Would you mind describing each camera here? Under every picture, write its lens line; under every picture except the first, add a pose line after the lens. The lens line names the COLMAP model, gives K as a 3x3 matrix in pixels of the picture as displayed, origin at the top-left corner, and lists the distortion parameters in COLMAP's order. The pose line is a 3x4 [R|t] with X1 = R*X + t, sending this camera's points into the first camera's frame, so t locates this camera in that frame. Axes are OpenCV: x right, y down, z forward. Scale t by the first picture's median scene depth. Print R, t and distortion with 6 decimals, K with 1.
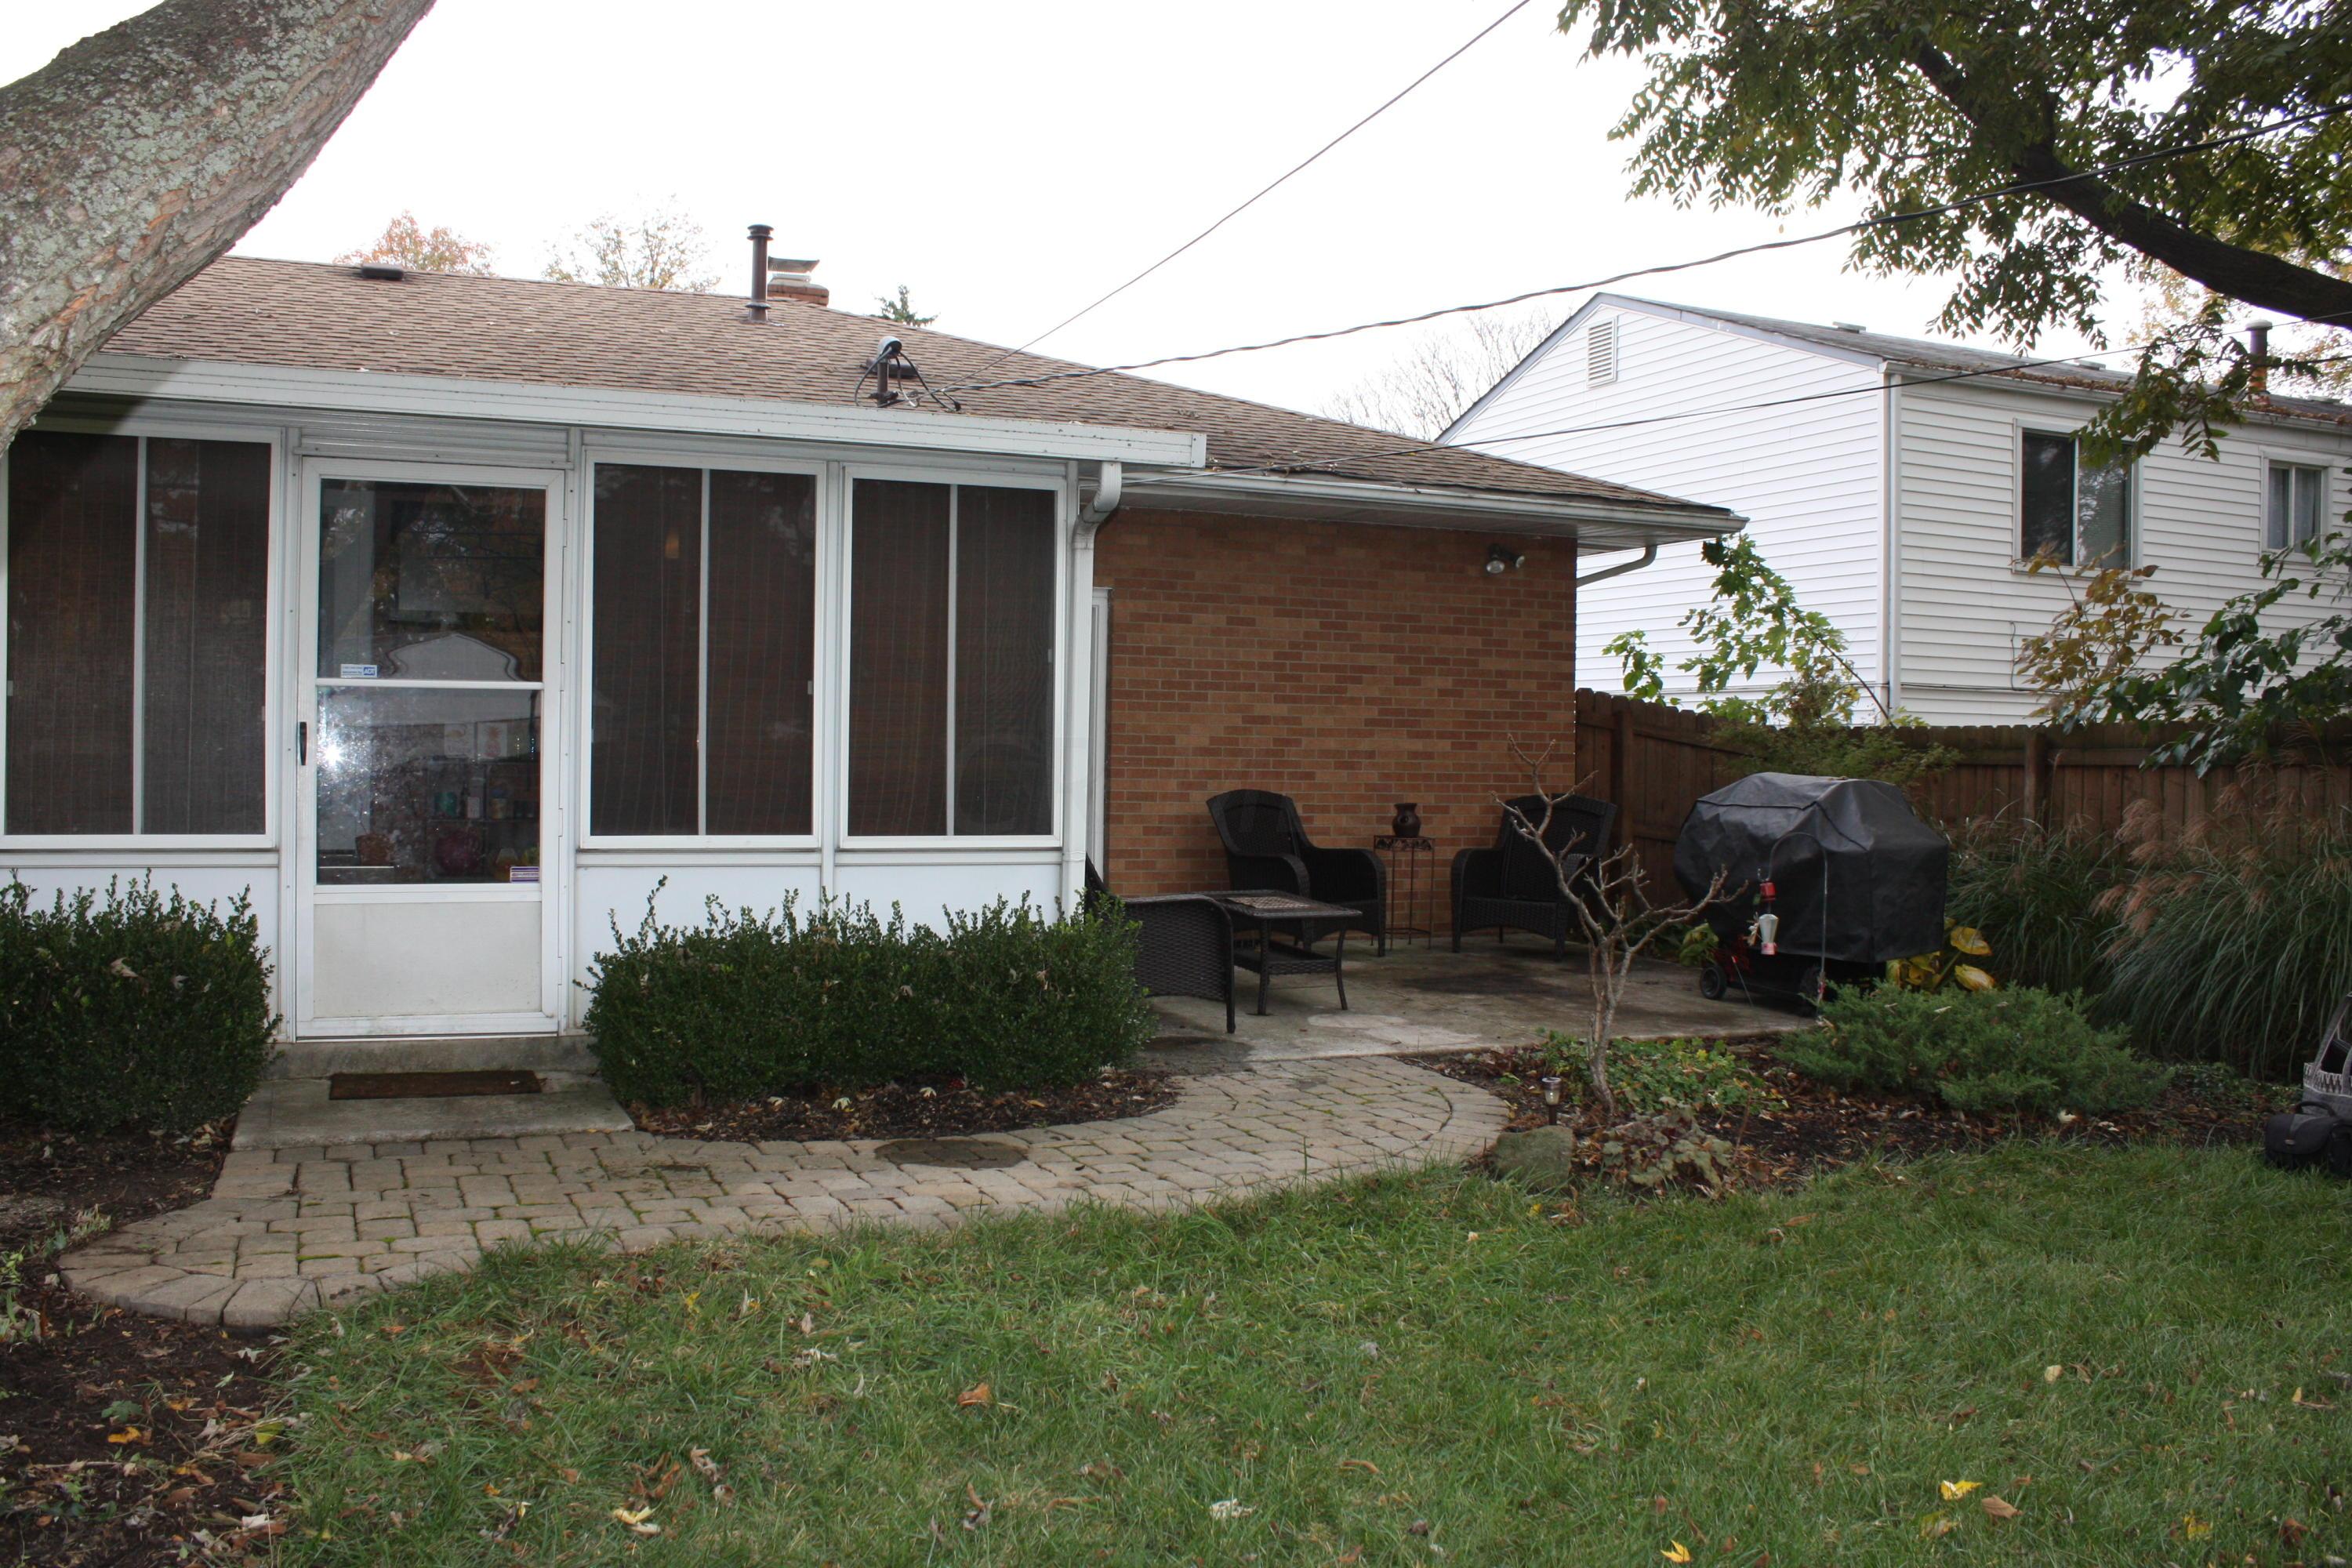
lens RADIAL K [[2020.4, 0, 1182.6], [0, 2020.4, 775.7], [0, 0, 1]] dist [-0.142175, 0.069749]
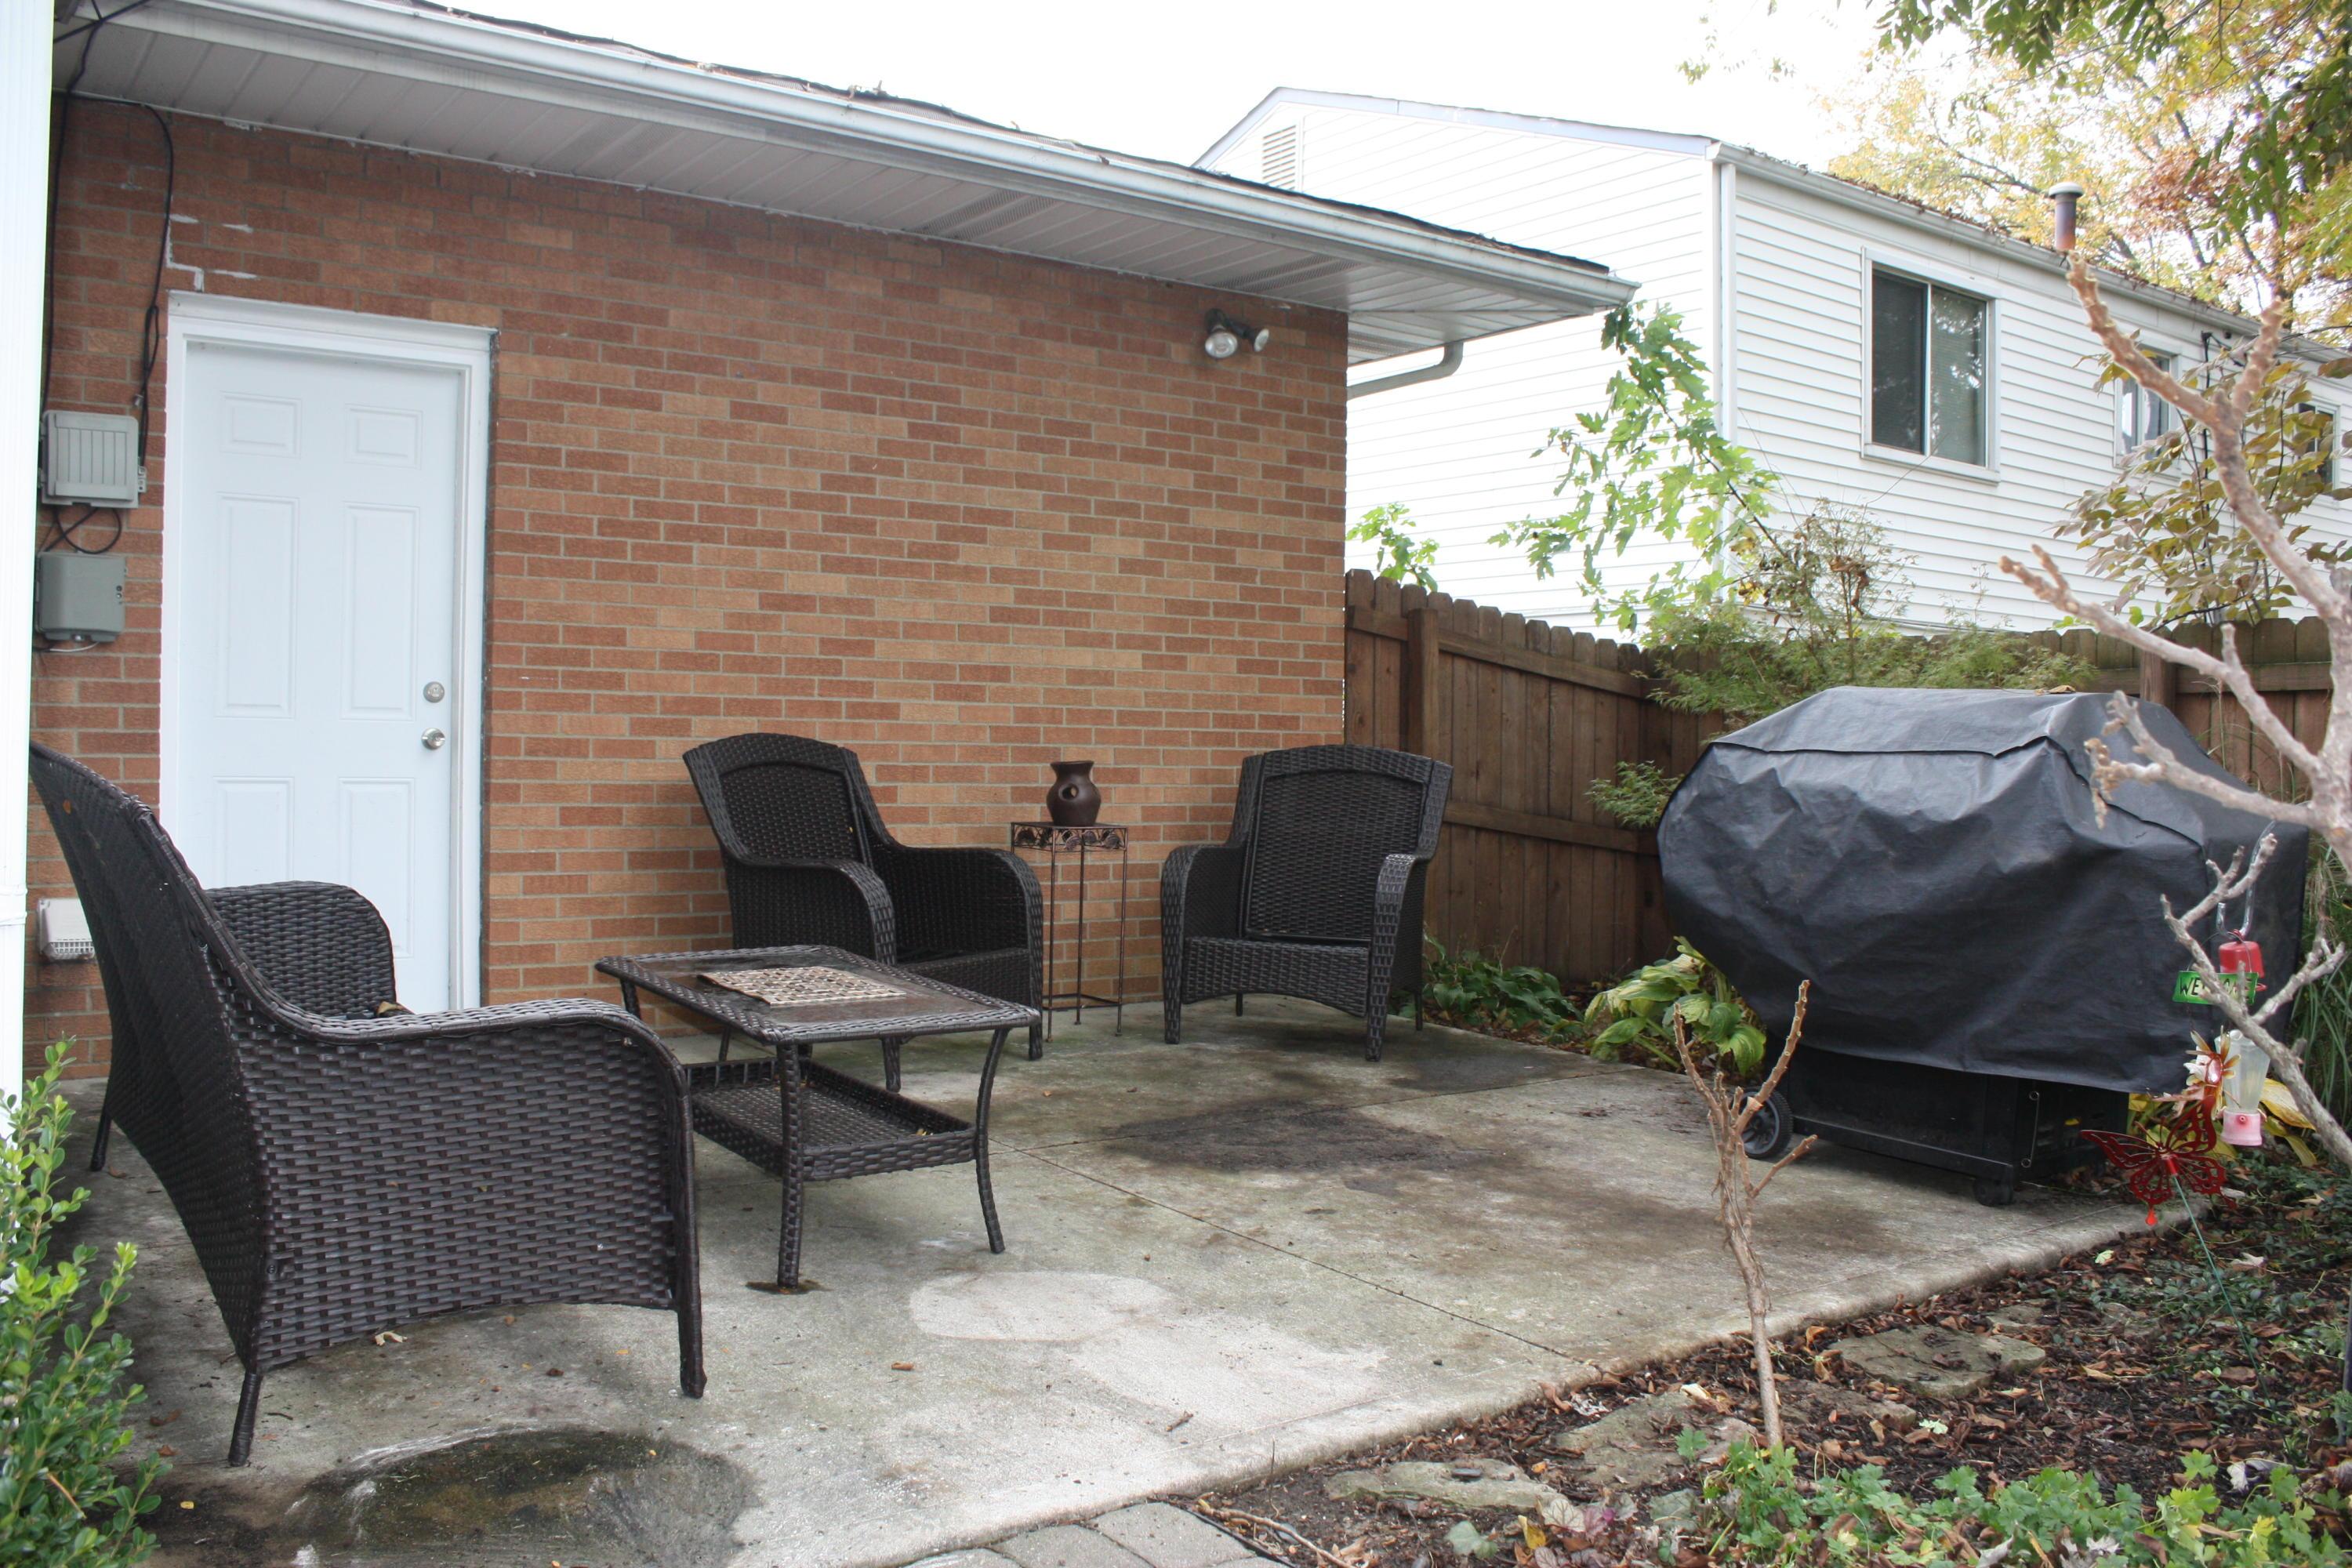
lens RADIAL K [[2020.4, 0, 1183.4], [0, 2020.4, 799.2], [0, 0, 1]] dist [-0.142175, 0.069749]
pose [[0.976259, -0.005430, 0.216541, 0.023903], [0.001801, 0.999855, 0.016953, 0.014759], [-0.216601, -0.016161, 0.976126, 0.472928]]
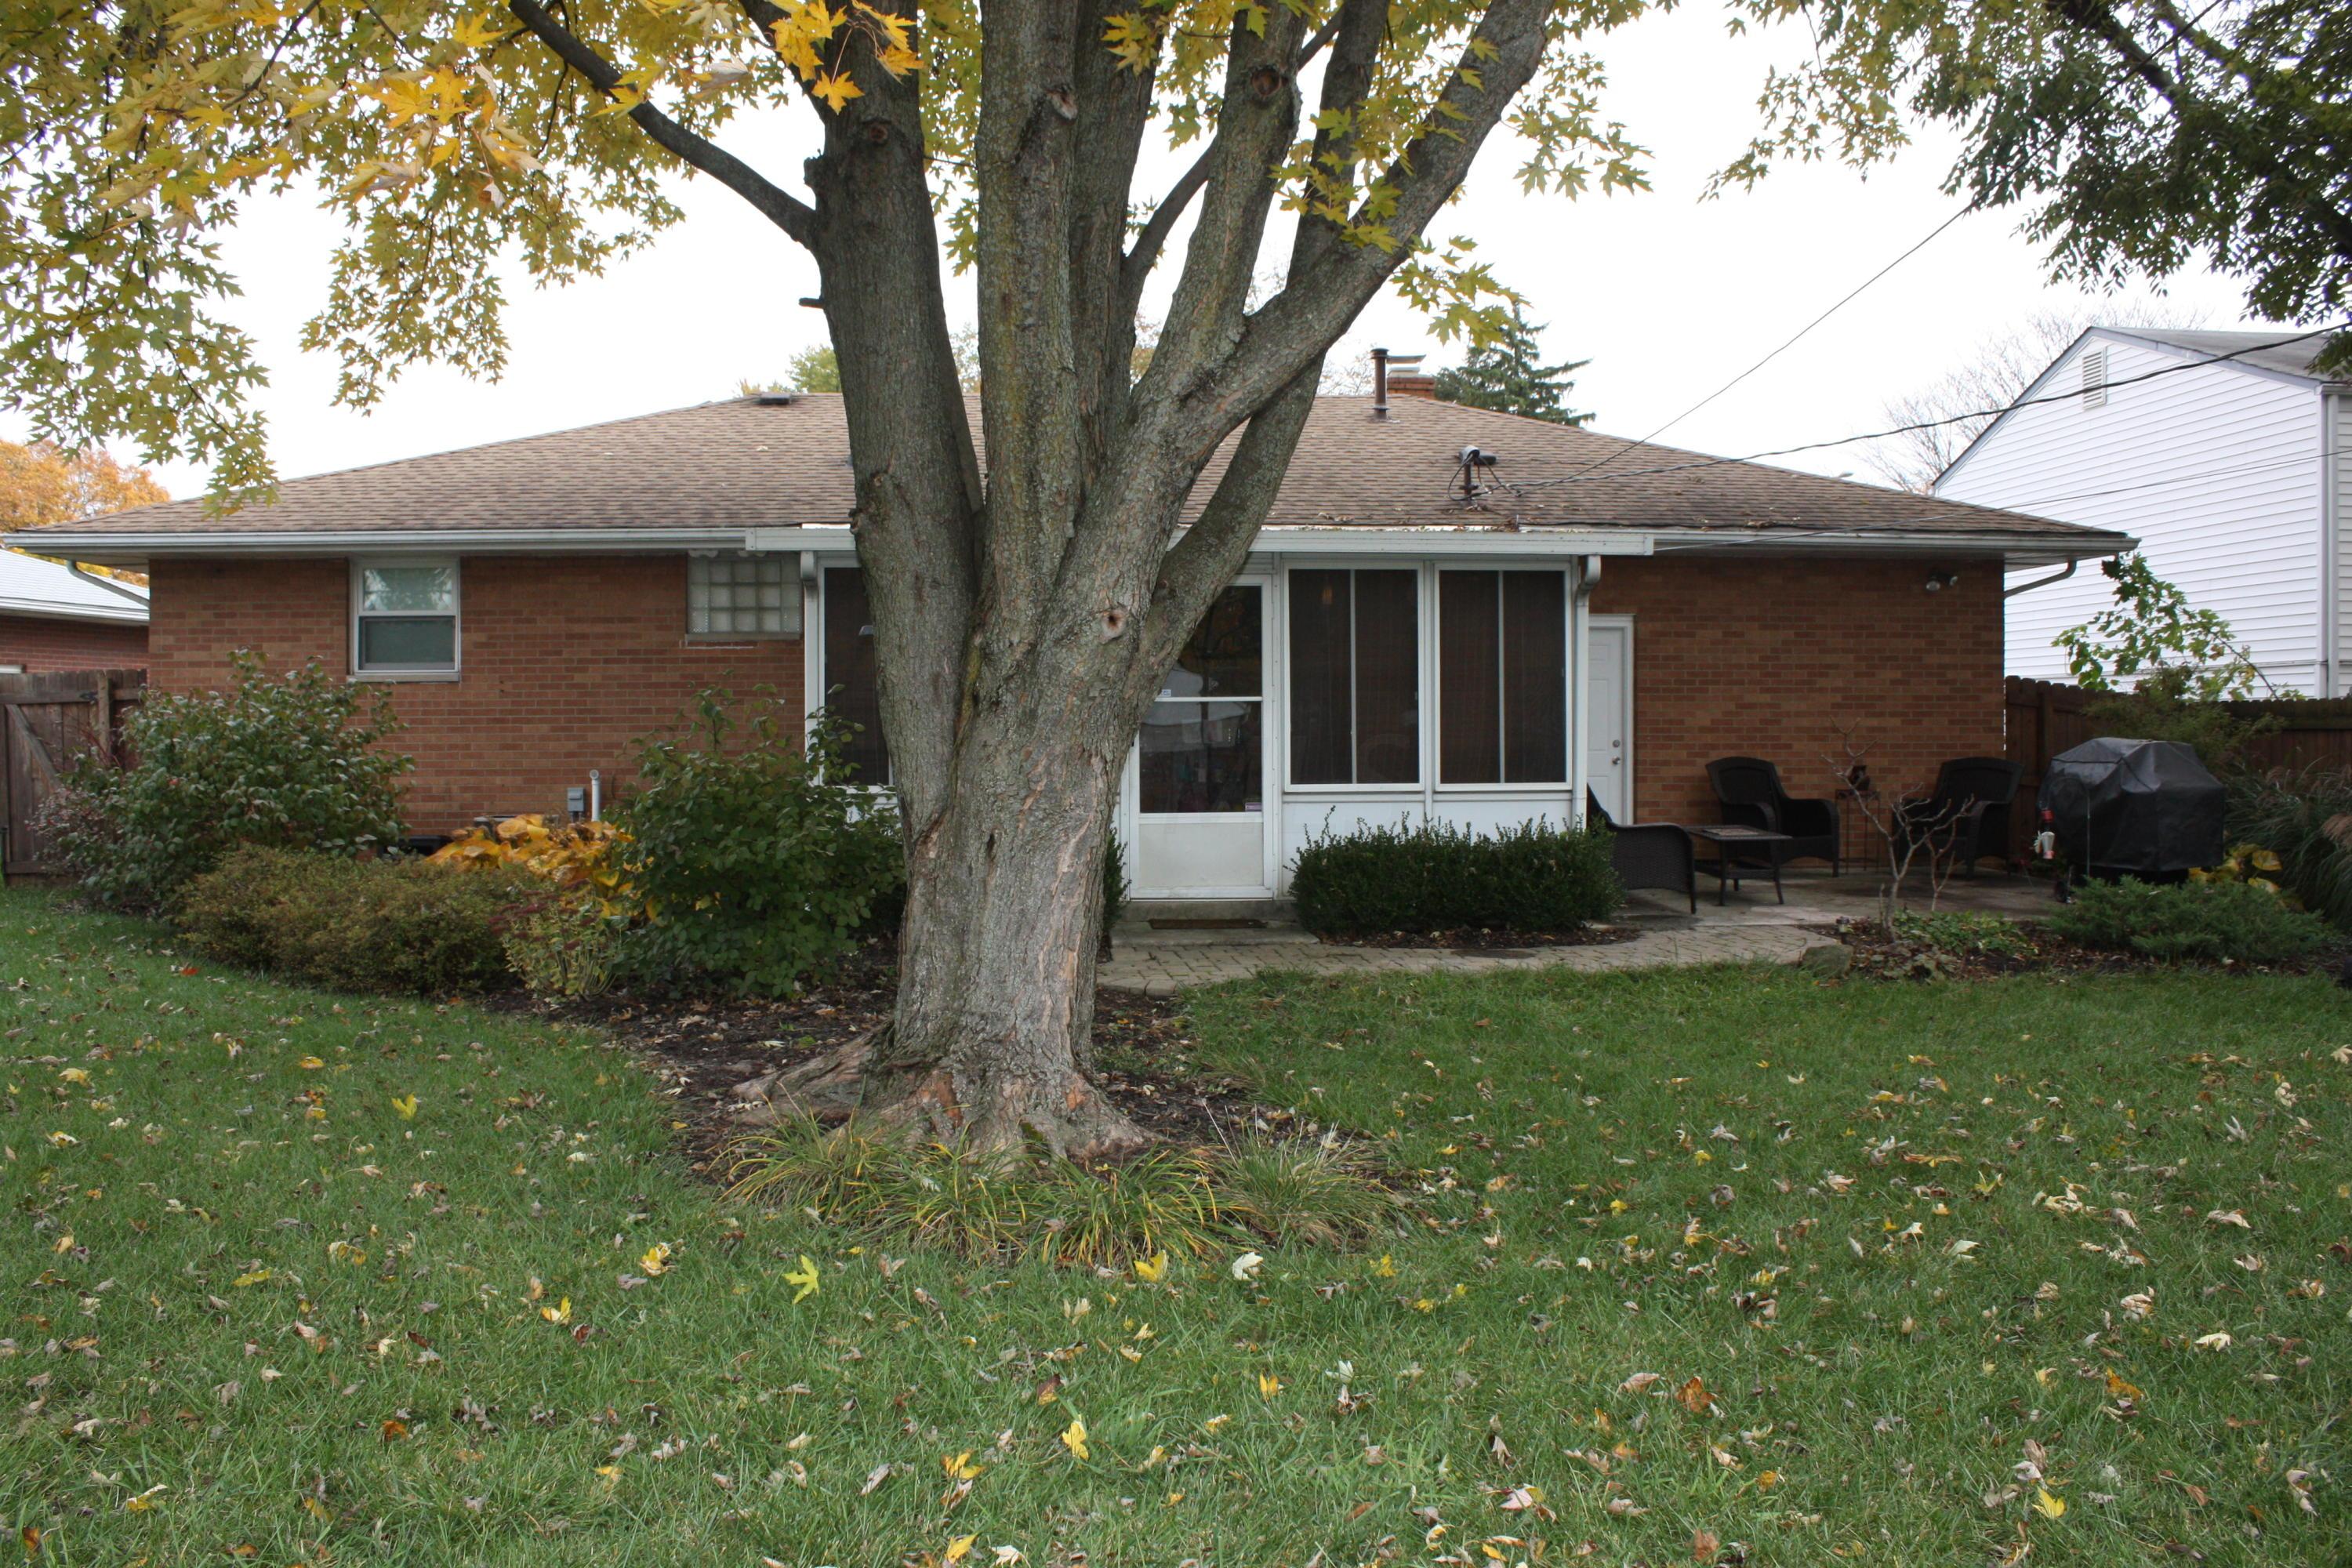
lens RADIAL K [[2020.4, 0, 1152.5], [0, 2020.4, 772.3], [0, 0, 1]] dist [-0.142175, 0.069749]
pose [[0.946934, -0.012867, -0.321172, 0.089678], [0.014662, 0.999887, 0.003172, 0.007133], [0.321095, -0.007713, 0.947016, -0.409779]]
